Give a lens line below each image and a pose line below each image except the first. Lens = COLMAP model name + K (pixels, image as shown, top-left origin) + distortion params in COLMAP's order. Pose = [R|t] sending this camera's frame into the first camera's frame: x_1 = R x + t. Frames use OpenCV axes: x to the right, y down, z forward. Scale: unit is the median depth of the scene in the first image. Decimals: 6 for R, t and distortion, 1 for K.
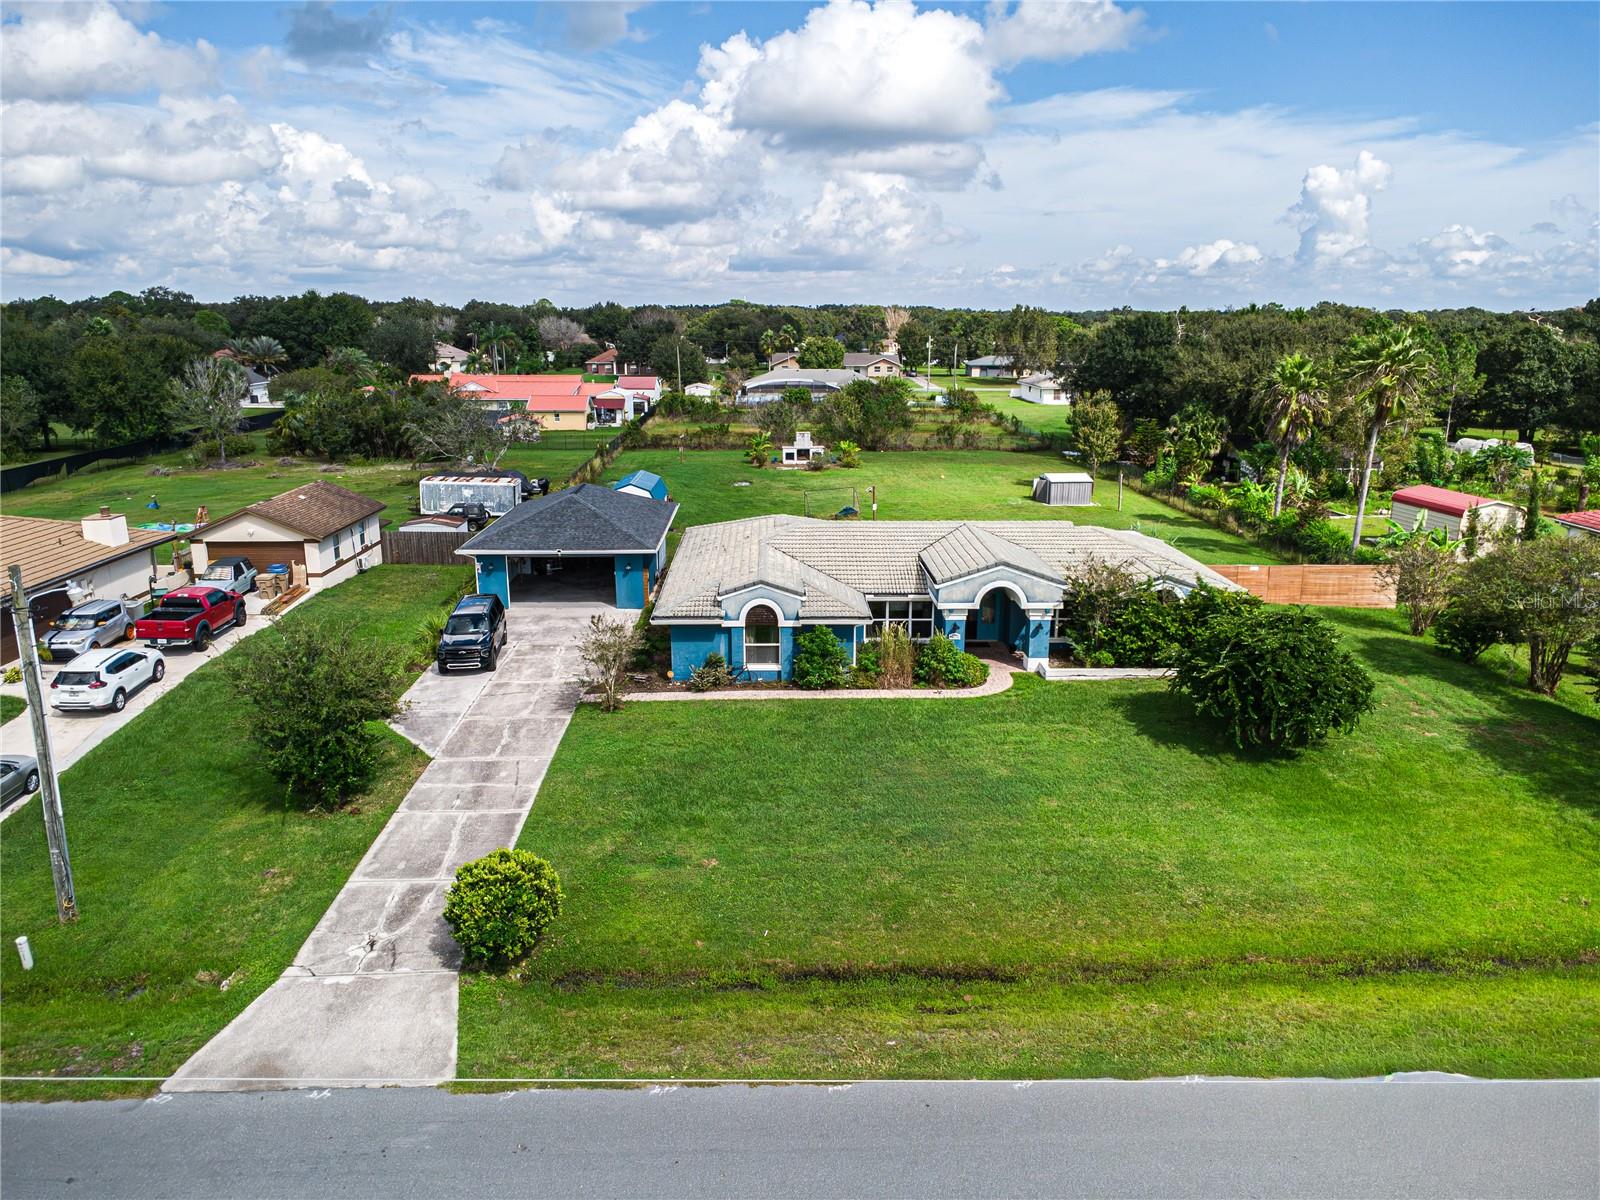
lens RADIAL K [[1142.1, 0, 801.8], [0, 1142.1, 606.5], [0, 0, 1]] dist [0.000122, 0.006228]
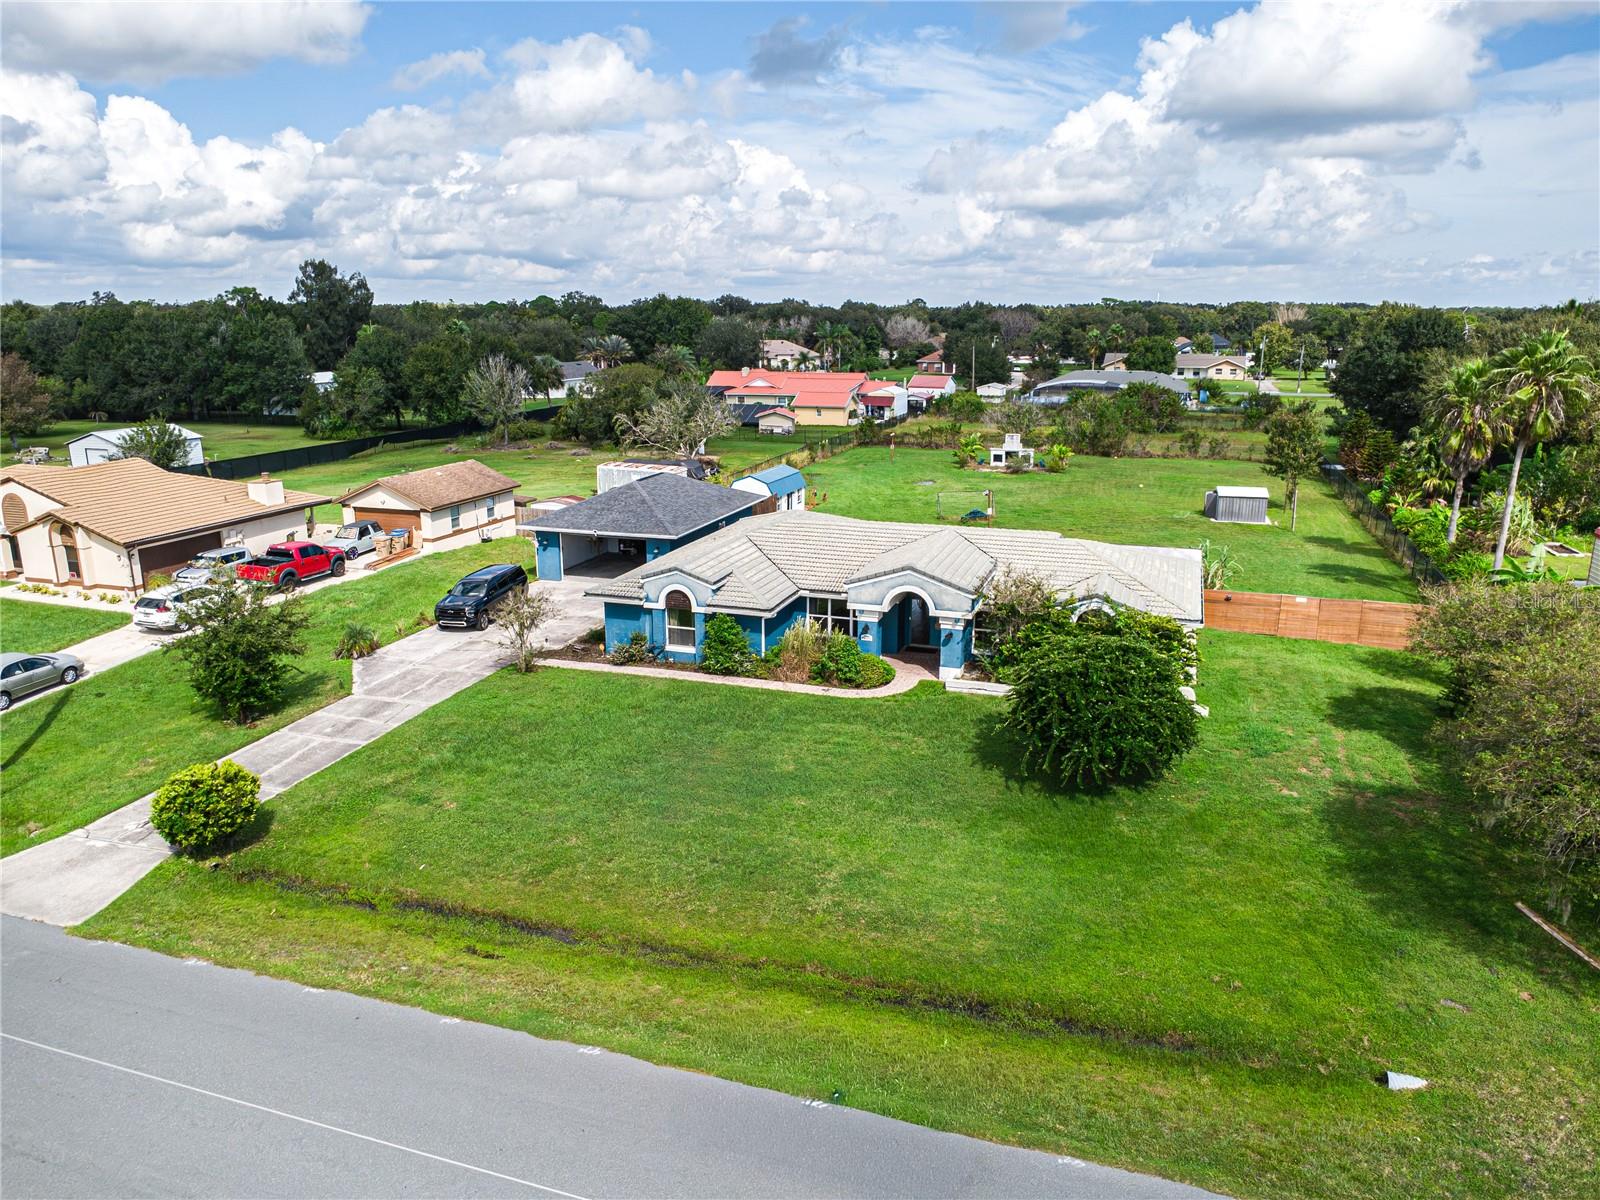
lens RADIAL K [[1142.1, 0, 795.4], [0, 1142.1, 598.0], [0, 0, 1]] dist [0.000122, 0.006228]
pose [[0.936864, 0.080606, -0.340278, 0.288541], [-0.082642, 0.996543, 0.008532, -0.008207], [0.339789, 0.020128, 0.940286, 0.024055]]
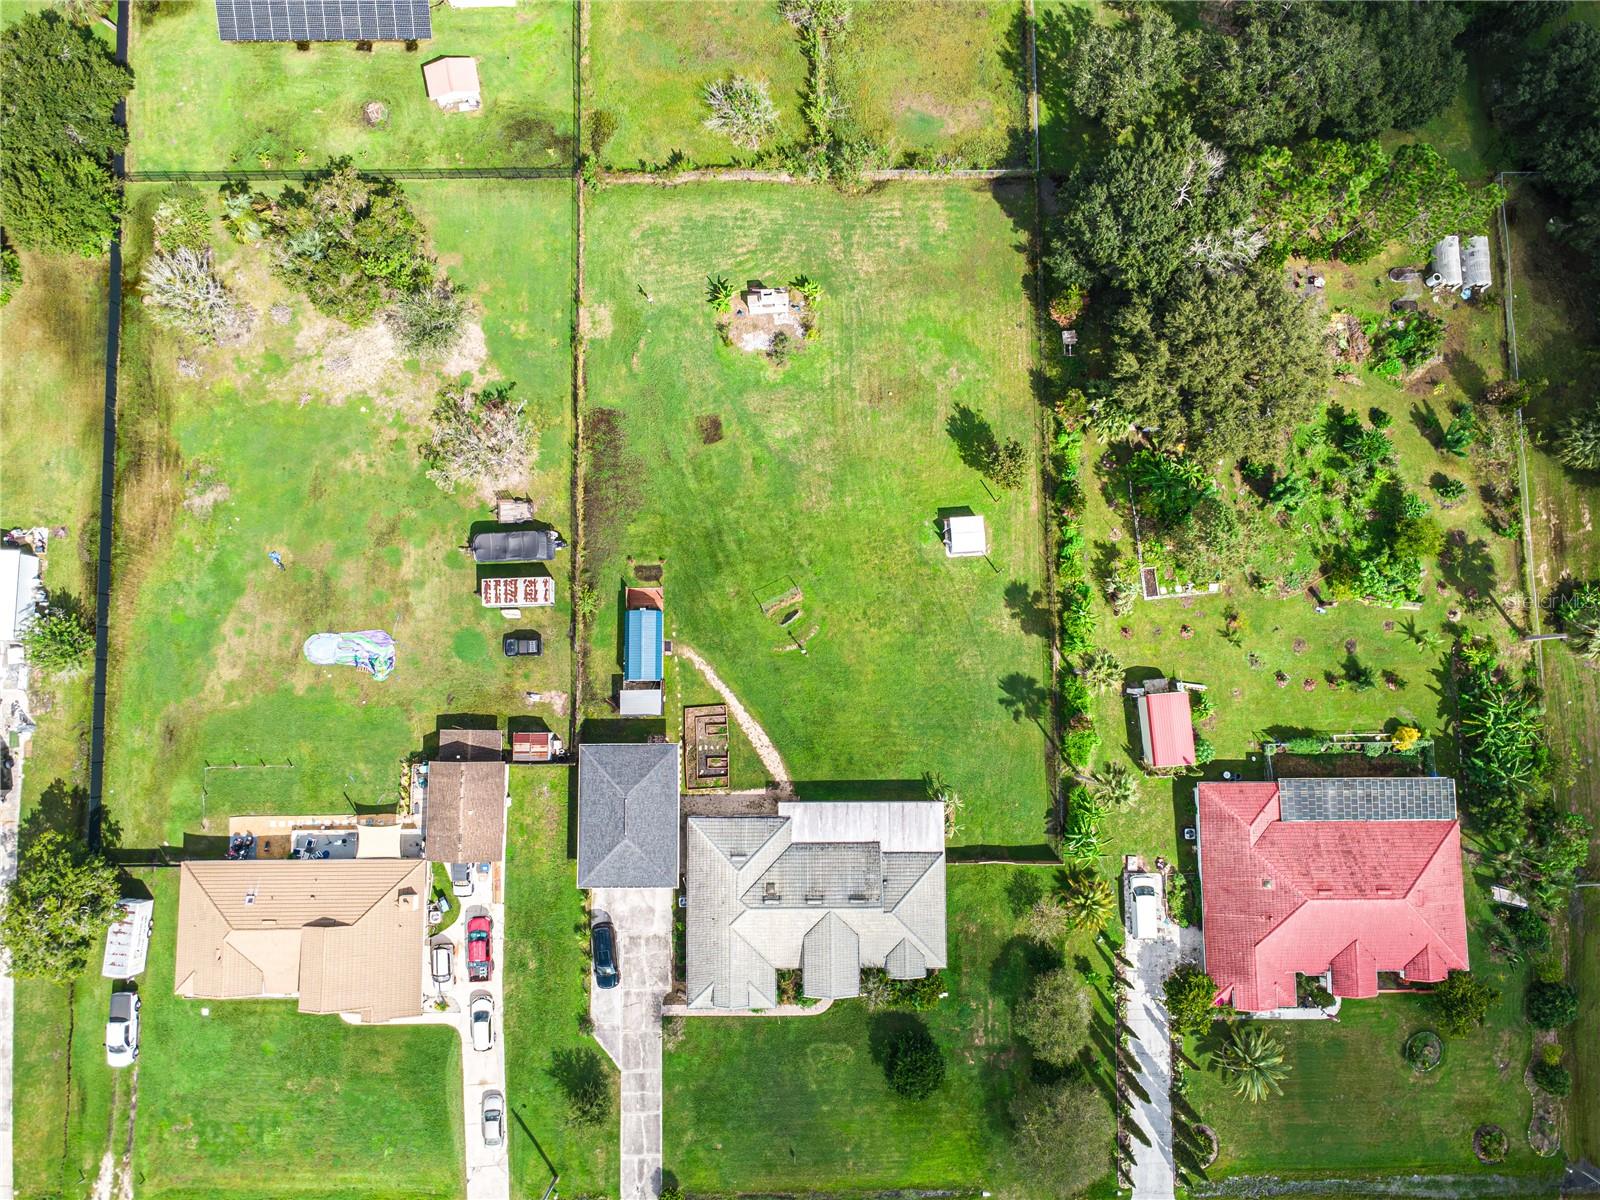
lens RADIAL K [[1142.1, 0, 800.9], [0, 1142.1, 602.3], [0, 0, 1]] dist [0.000122, 0.006228]
pose [[0.999739, 0.022791, 0.001329, 0.061120], [-0.008820, 0.331886, 0.943278, -1.740051], [0.021058, -0.943044, 0.332001, 0.673010]]
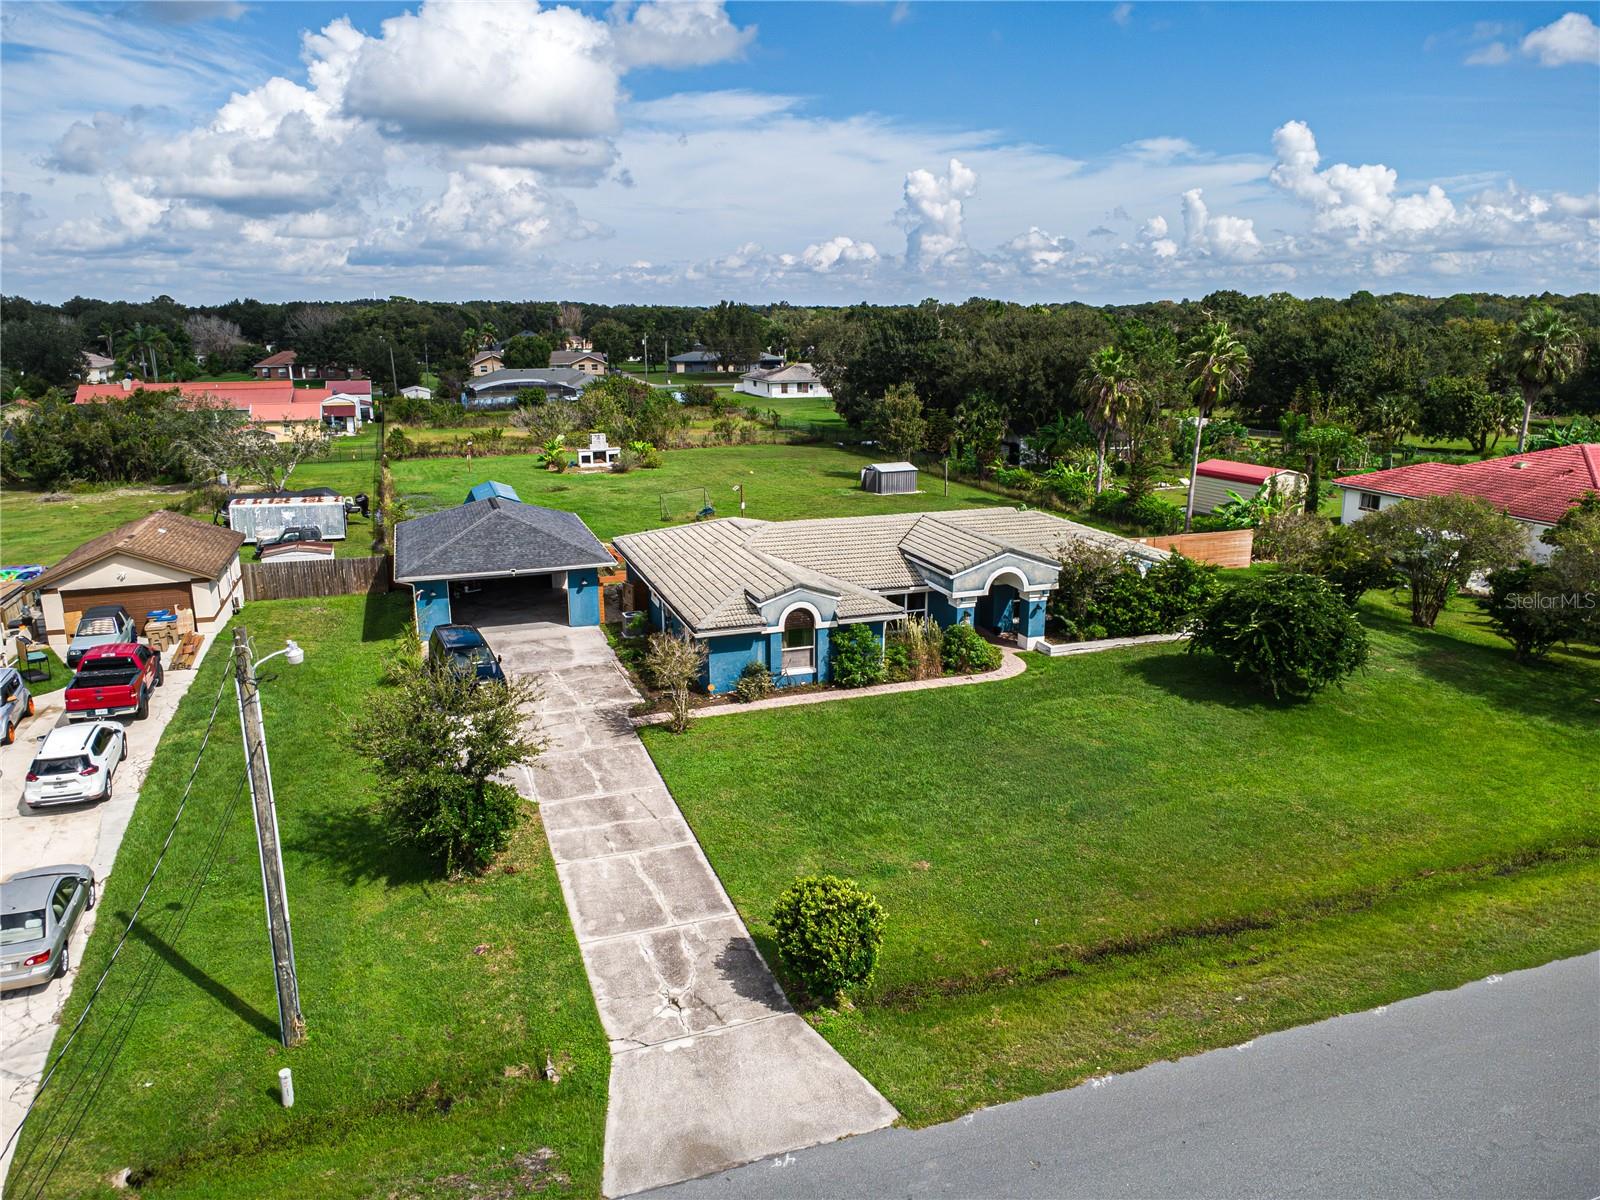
lens RADIAL K [[1142.1, 0, 806.8], [0, 1142.1, 595.7], [0, 0, 1]] dist [0.000122, 0.006228]
pose [[0.952274, -0.080083, 0.294551, -0.215109], [0.081614, 0.996639, 0.007112, -0.012608], [-0.294130, 0.017267, 0.955609, 0.032603]]
